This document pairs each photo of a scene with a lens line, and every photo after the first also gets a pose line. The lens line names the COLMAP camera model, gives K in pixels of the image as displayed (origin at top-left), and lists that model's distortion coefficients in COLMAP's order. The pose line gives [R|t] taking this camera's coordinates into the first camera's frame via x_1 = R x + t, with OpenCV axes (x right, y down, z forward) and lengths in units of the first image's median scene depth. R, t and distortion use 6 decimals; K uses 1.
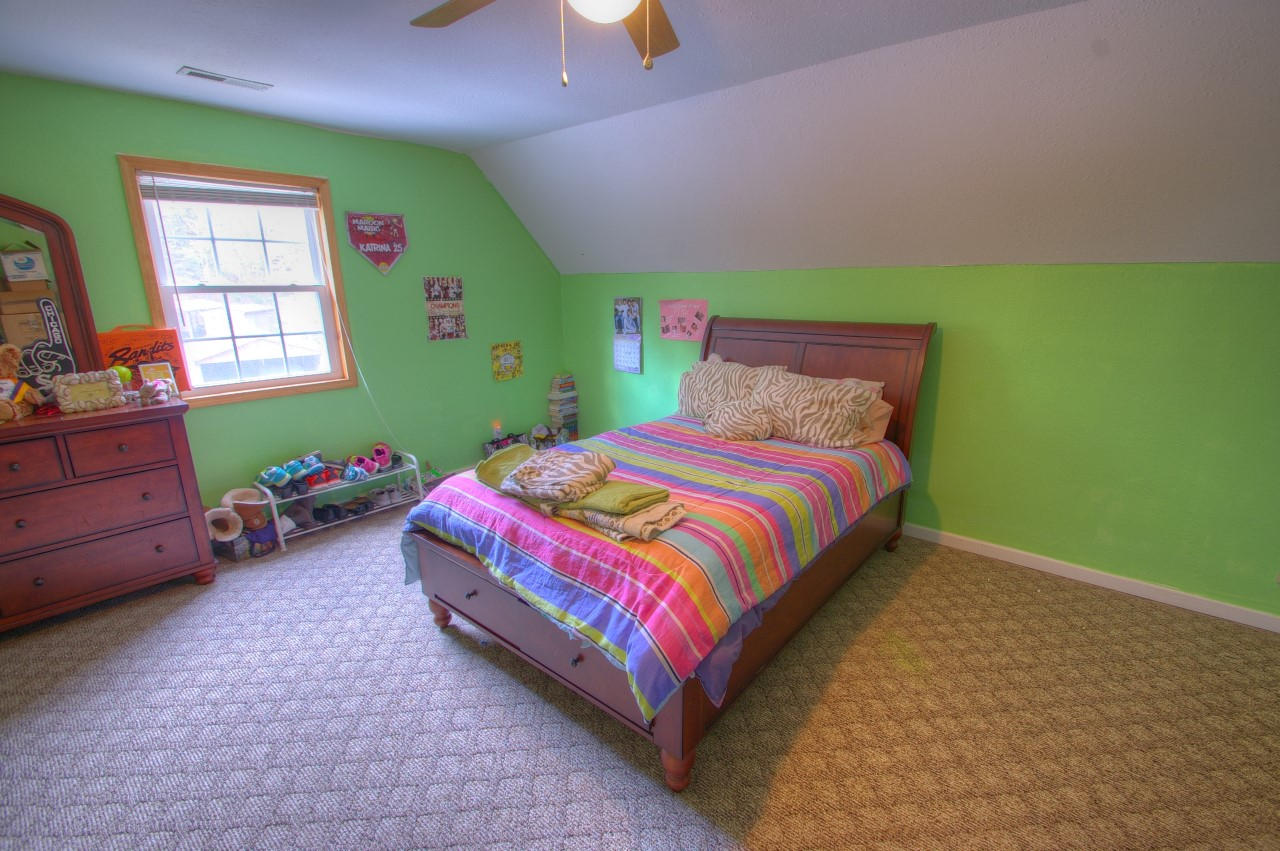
lens RADIAL K [[565.7, 0, 676.8], [0, 565.7, 437.4], [0, 0, 1]] dist [0.005926, -0.008882]
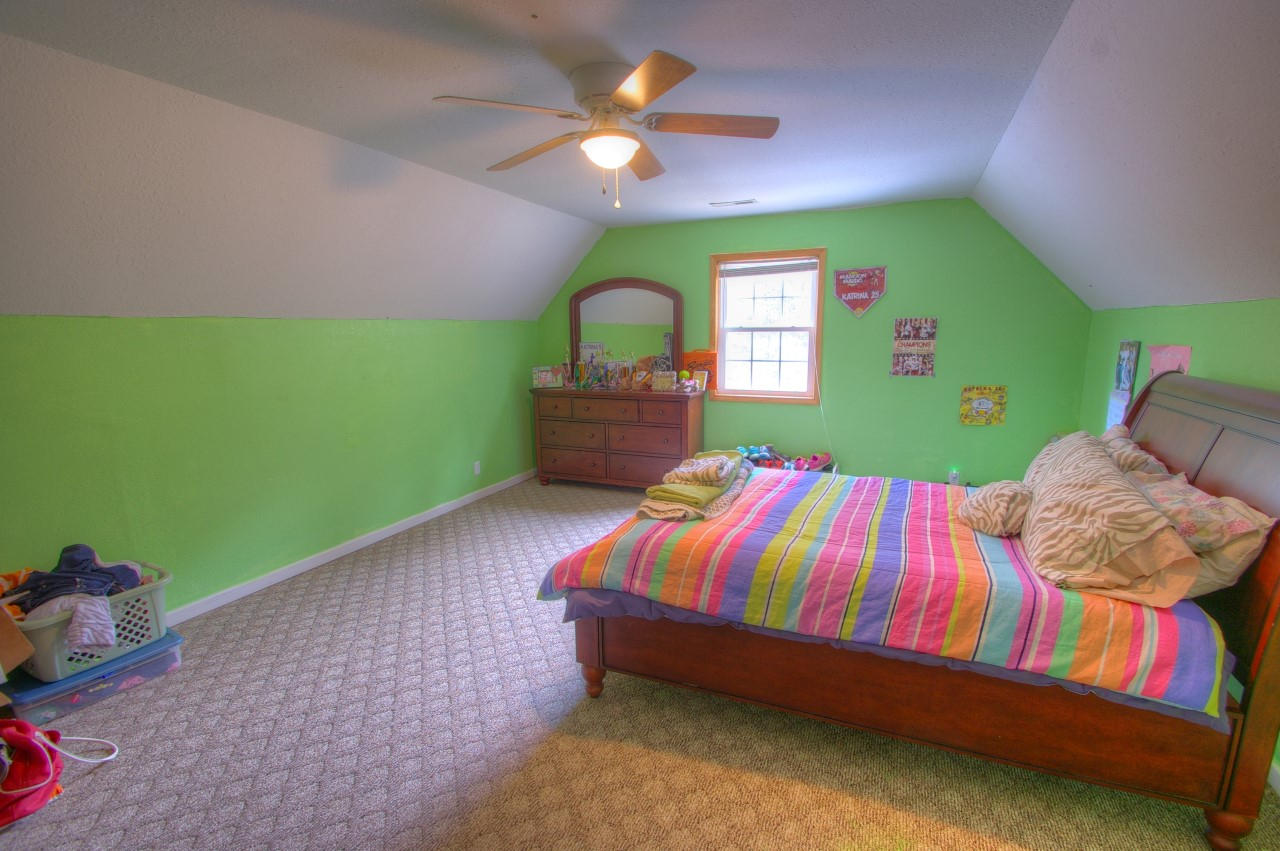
lens RADIAL K [[565.7, 0, 644.2], [0, 565.7, 435.1], [0, 0, 1]] dist [0.005926, -0.008882]
pose [[0.272375, 0.179419, -0.945315, 0.567168], [-0.241107, 0.963843, 0.113465, -0.077336], [0.931493, 0.197017, 0.305785, 0.270869]]
